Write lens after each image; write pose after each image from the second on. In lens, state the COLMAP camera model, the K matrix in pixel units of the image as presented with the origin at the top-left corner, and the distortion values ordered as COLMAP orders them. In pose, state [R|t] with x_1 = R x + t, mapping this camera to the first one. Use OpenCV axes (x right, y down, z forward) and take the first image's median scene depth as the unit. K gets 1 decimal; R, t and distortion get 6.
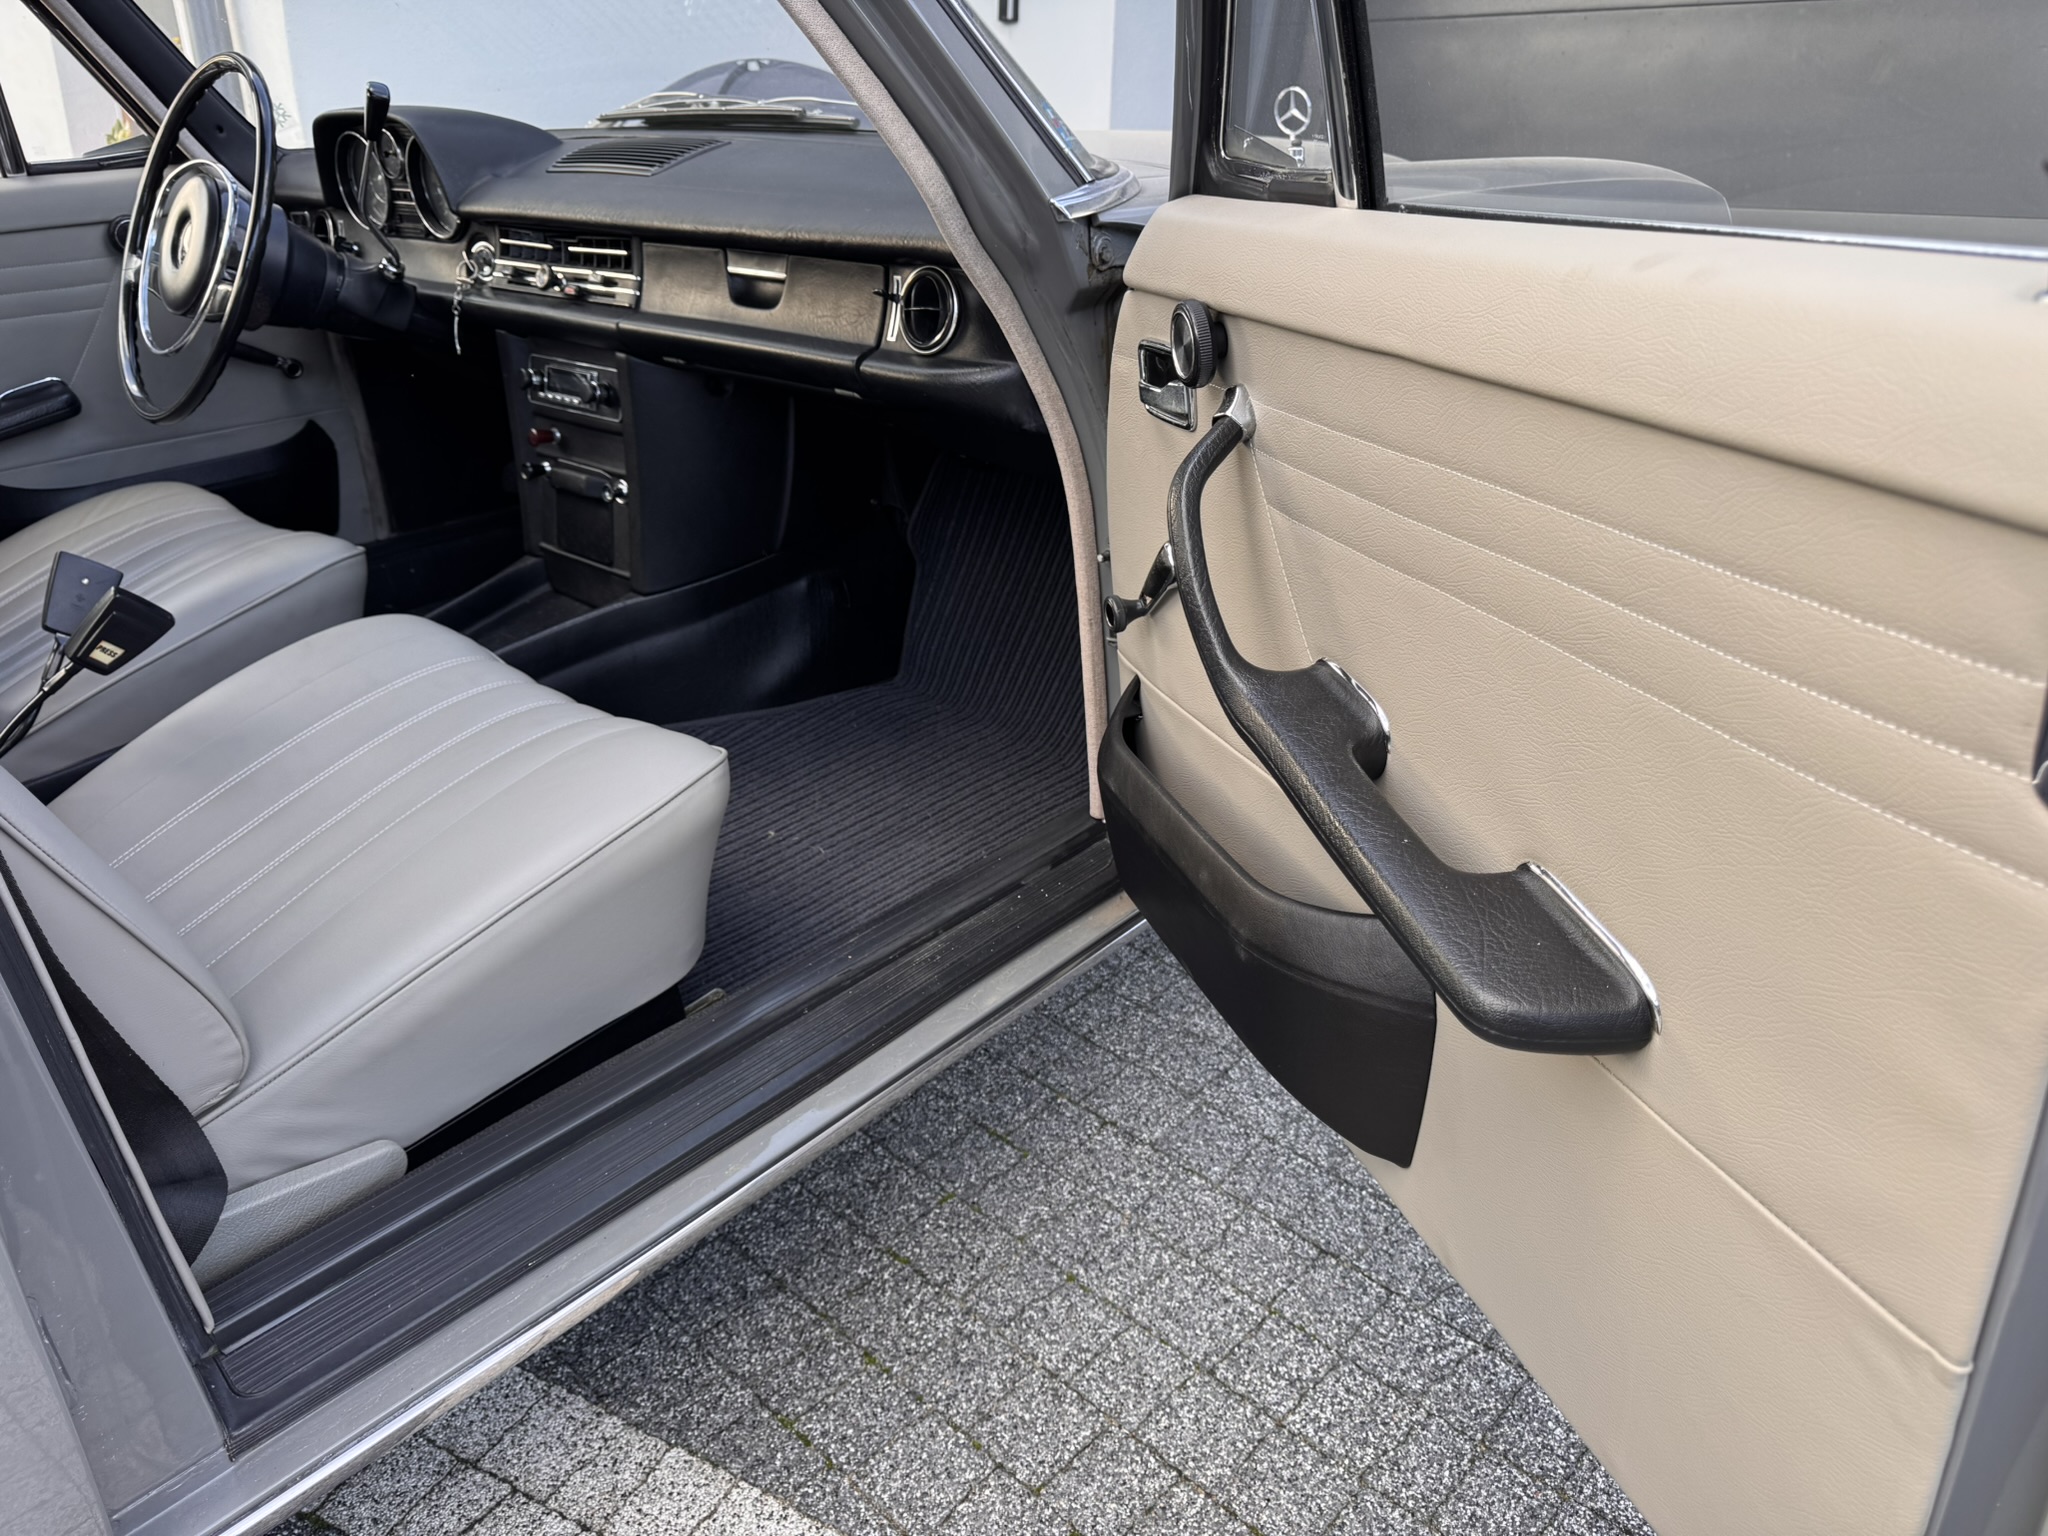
lens RADIAL K [[1429.2, 0, 1024.0], [0, 1429.2, 768.0], [0, 0, 1]] dist [0.003904, -0.021127]
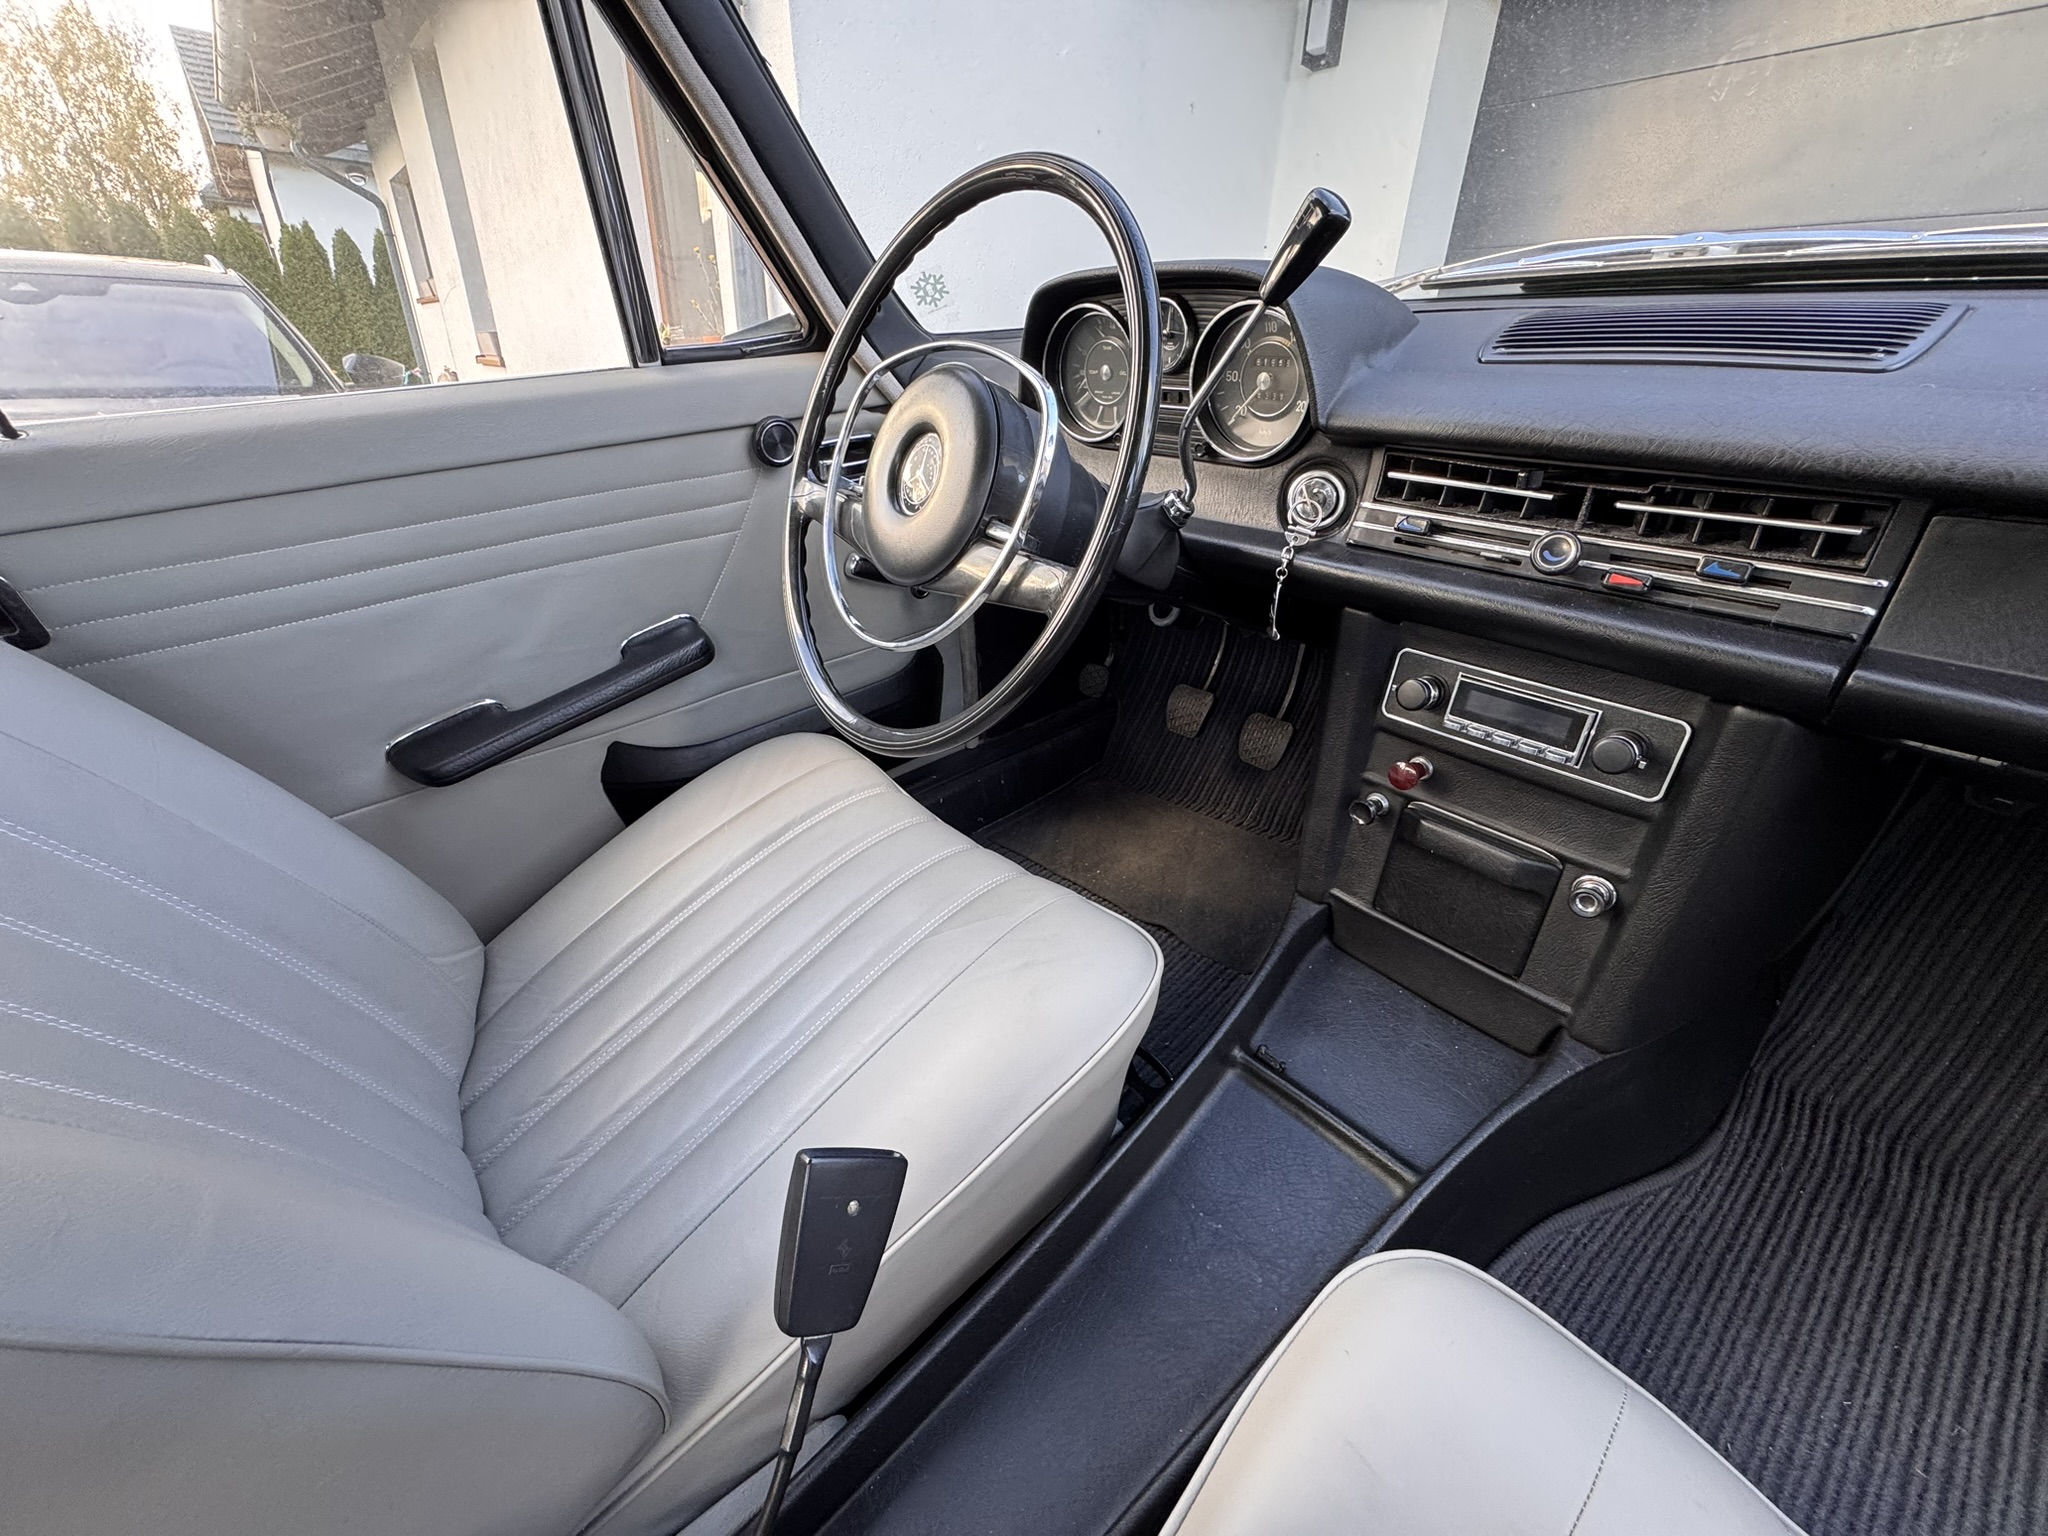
lens RADIAL K [[821.5, 0, 1026.6], [0, 821.5, 765.9], [0, 0, 1]] dist [-0.002295, 0.000551]
pose [[0.991820, 0.053220, -0.116018, -0.474068], [-0.046215, 0.996989, 0.062261, -0.252975], [0.118982, -0.056390, 0.991294, 0.607797]]
